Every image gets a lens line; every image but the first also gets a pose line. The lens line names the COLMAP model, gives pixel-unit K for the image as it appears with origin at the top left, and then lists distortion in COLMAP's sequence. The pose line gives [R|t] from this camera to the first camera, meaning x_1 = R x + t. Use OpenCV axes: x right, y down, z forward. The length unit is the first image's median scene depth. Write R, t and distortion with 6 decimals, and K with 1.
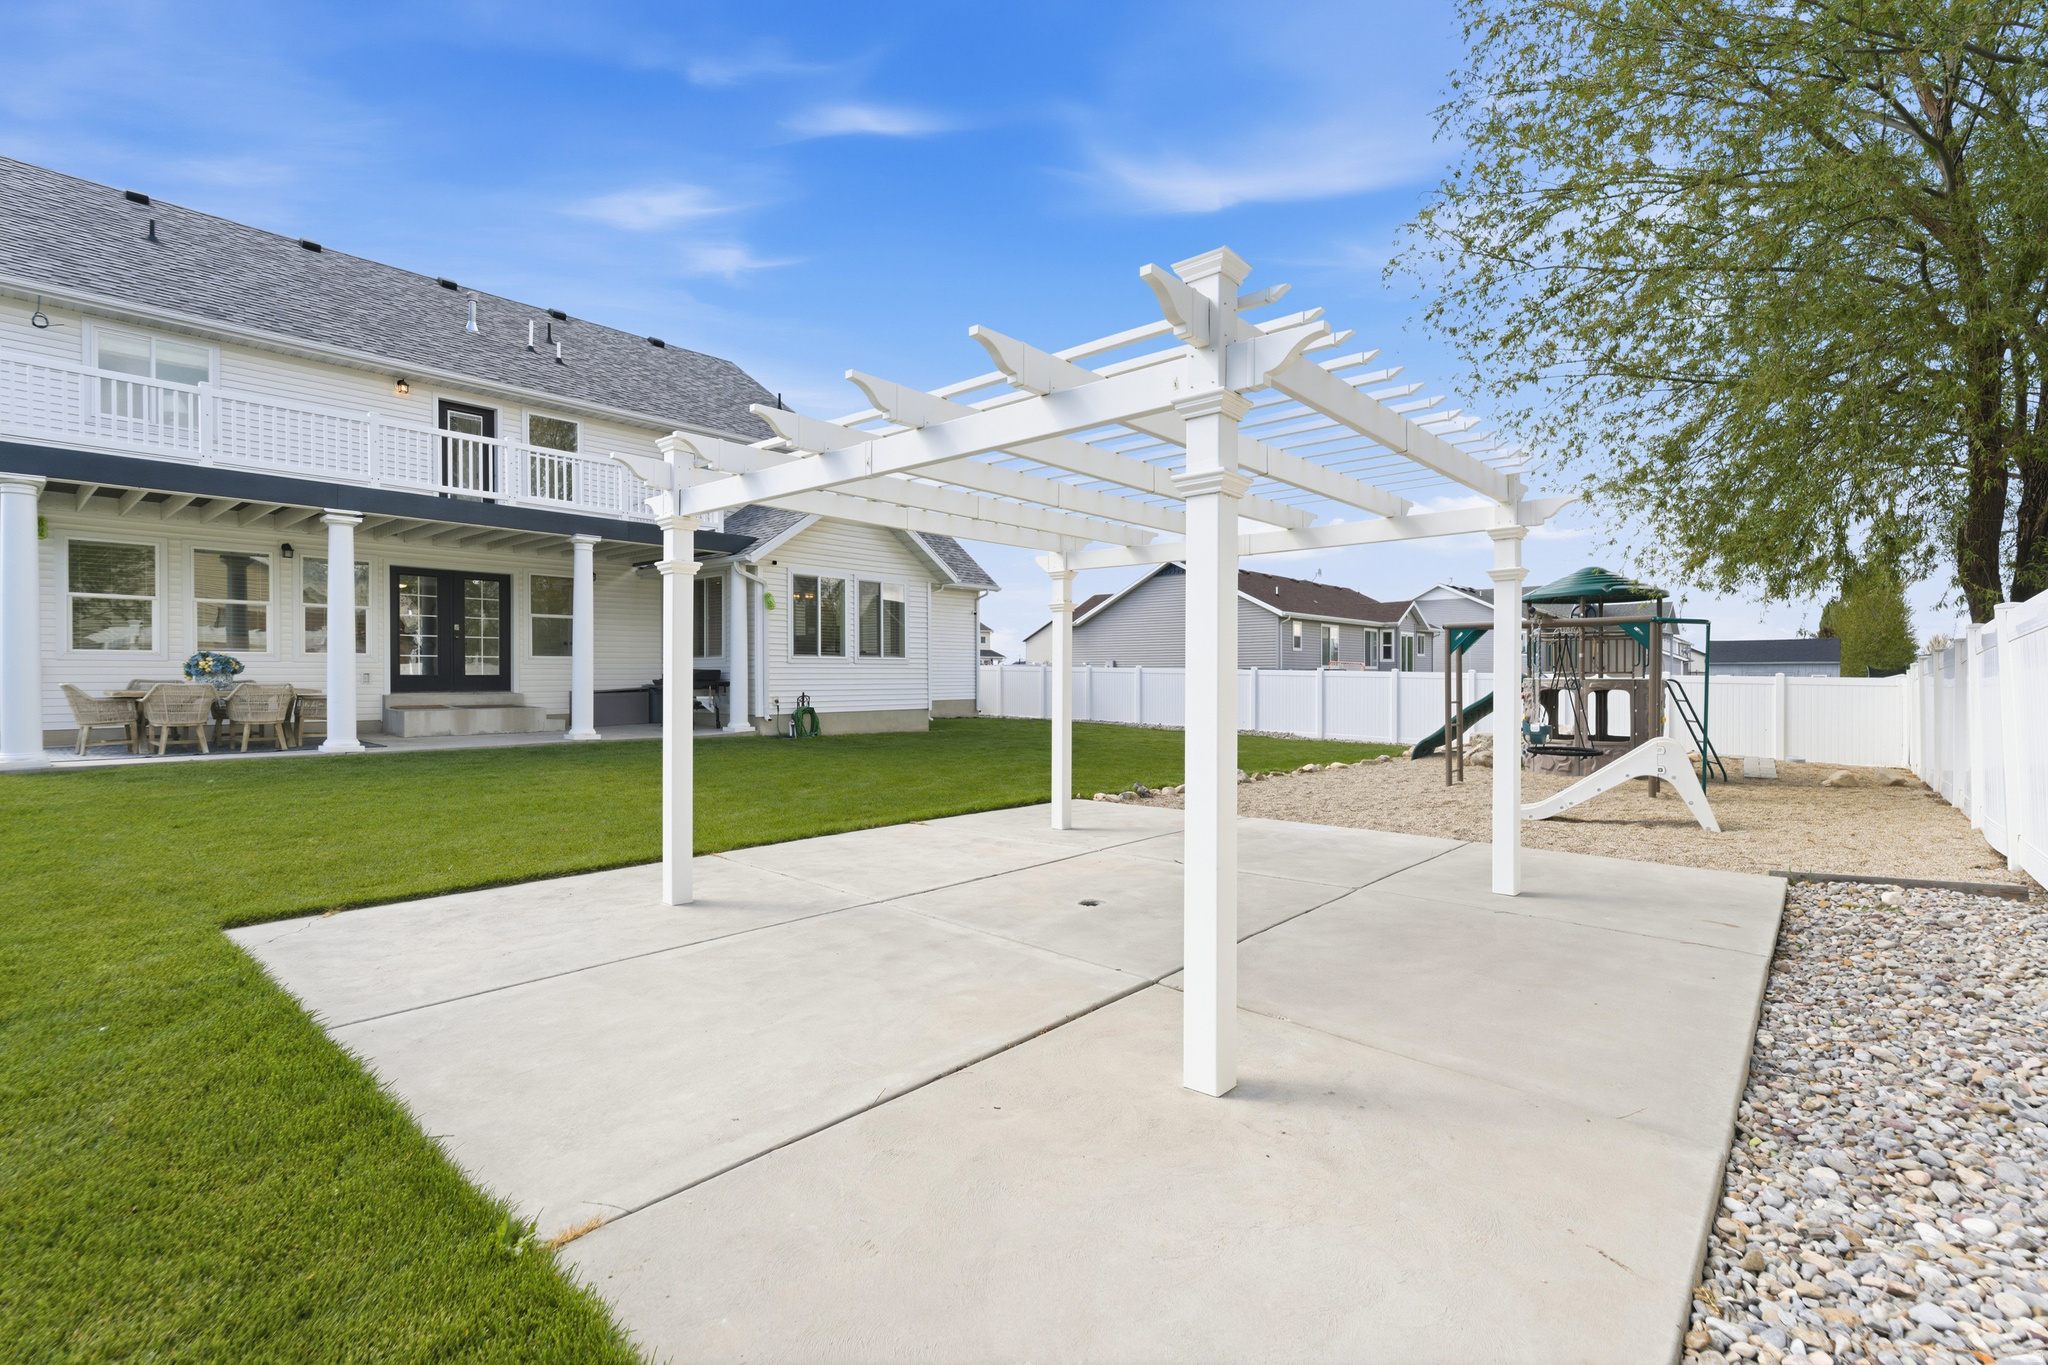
lens RADIAL K [[955.3, 0, 1017.1], [0, 955.3, 686.4], [0, 0, 1]] dist [0.004873, -0.000499]
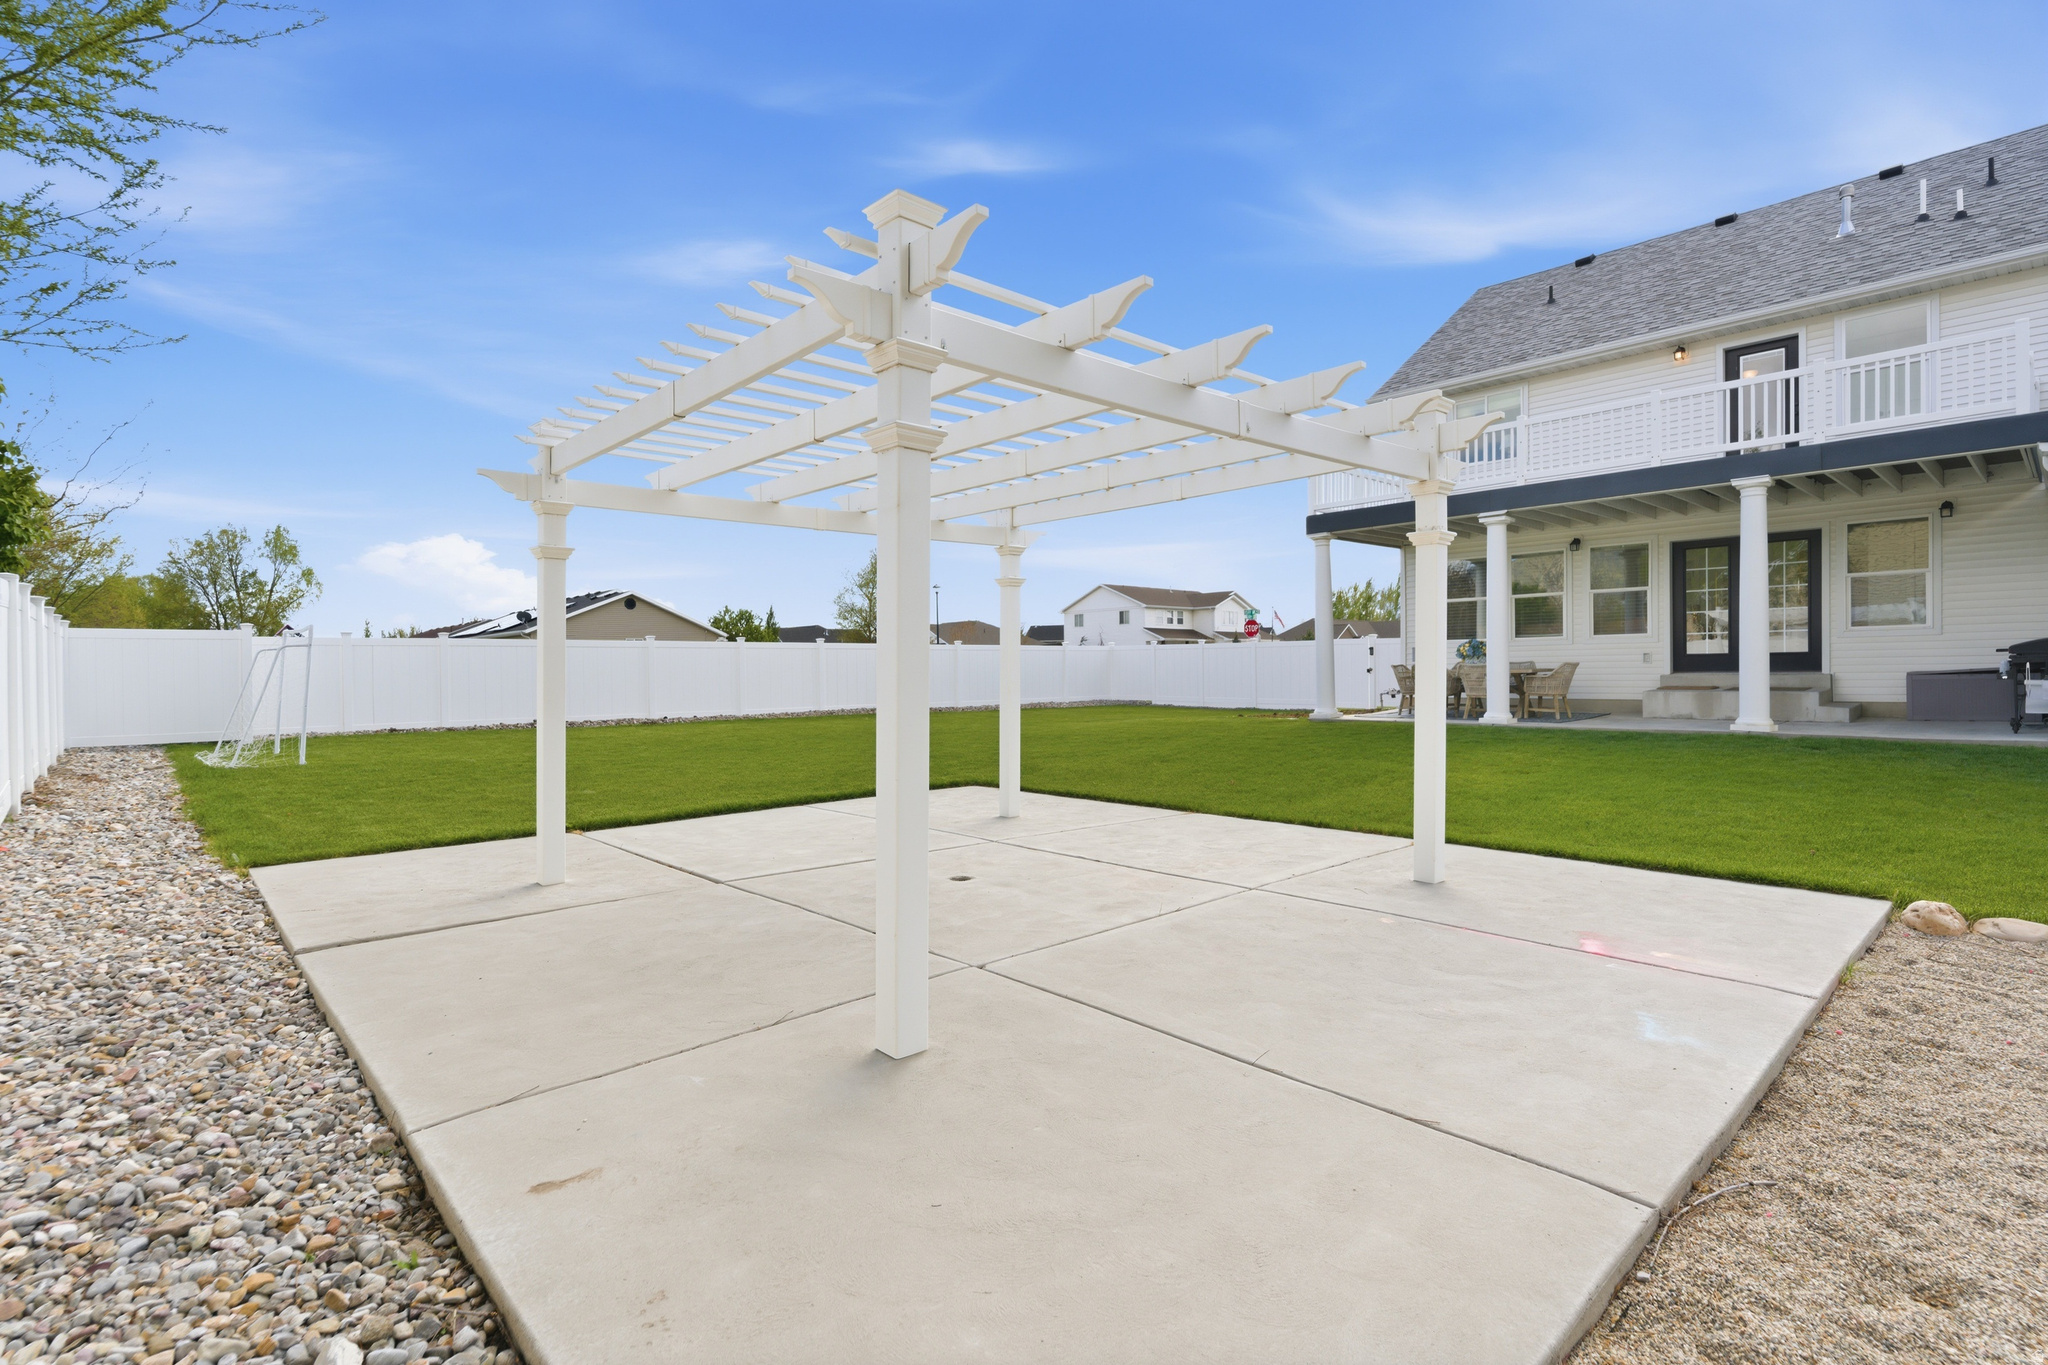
lens RADIAL K [[955.3, 0, 1009.5], [0, 955.3, 670.2], [0, 0, 1]] dist [0.004873, -0.000499]
pose [[-0.107058, 0.004104, -0.994244, 0.367205], [0.005888, 0.999977, 0.003494, -0.002217], [0.994235, -0.005480, -0.107080, 0.407398]]
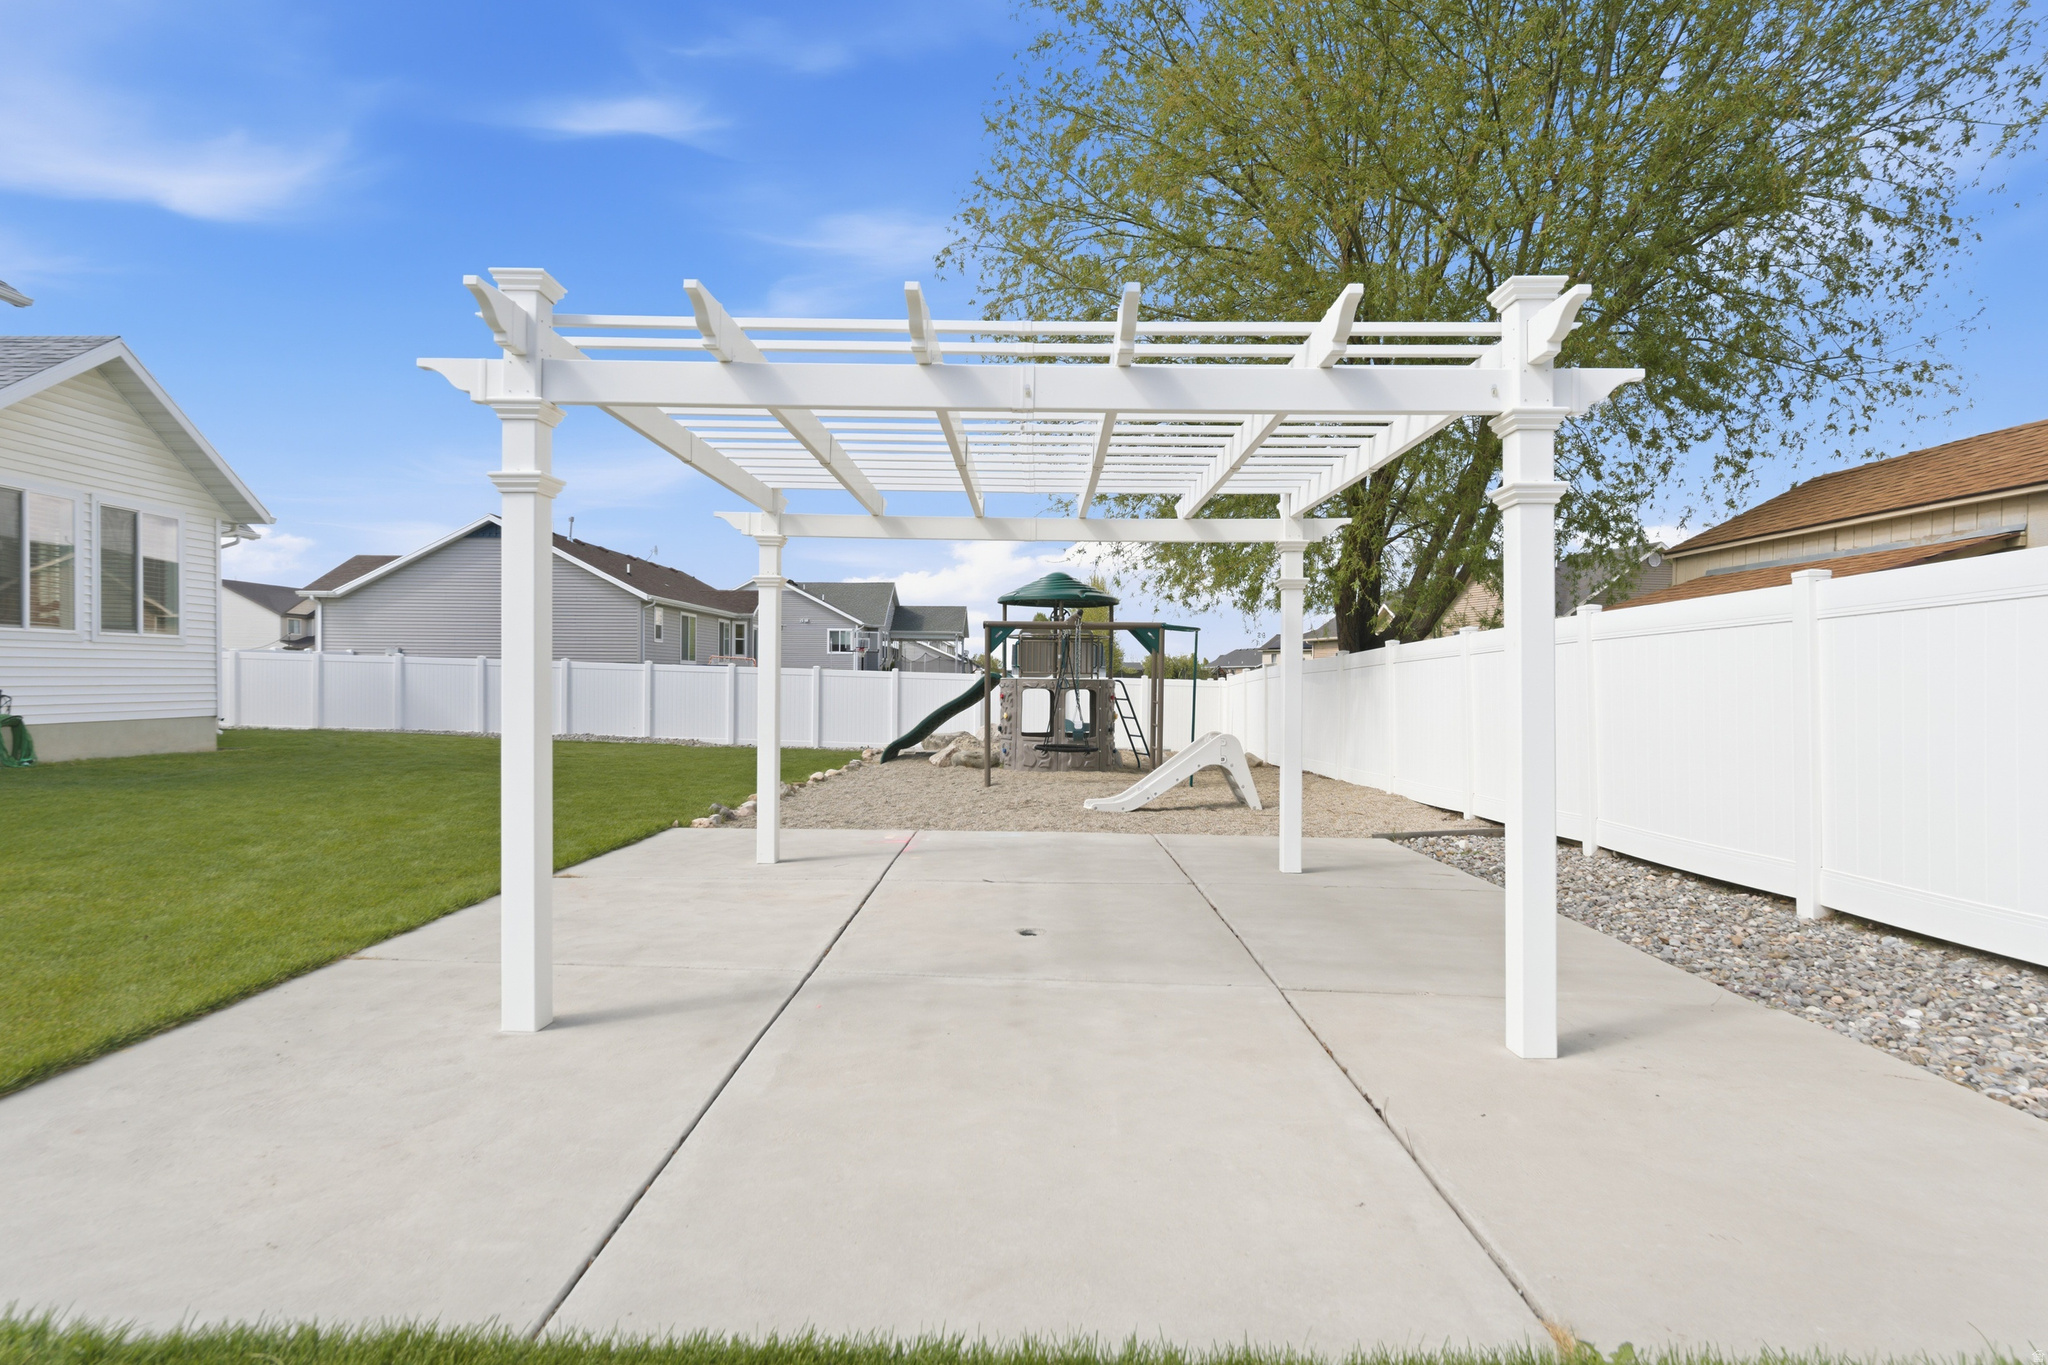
lens RADIAL K [[1117.3, 0, 1037.1], [0, 1117.3, 700.5], [0, 0, 1]] dist [0.000939, -0.000509]
pose [[0.752811, -0.003216, 0.658229, -0.206964], [-0.005398, 0.999924, 0.011059, 0.002342], [-0.658215, -0.011879, 0.752736, 0.085605]]
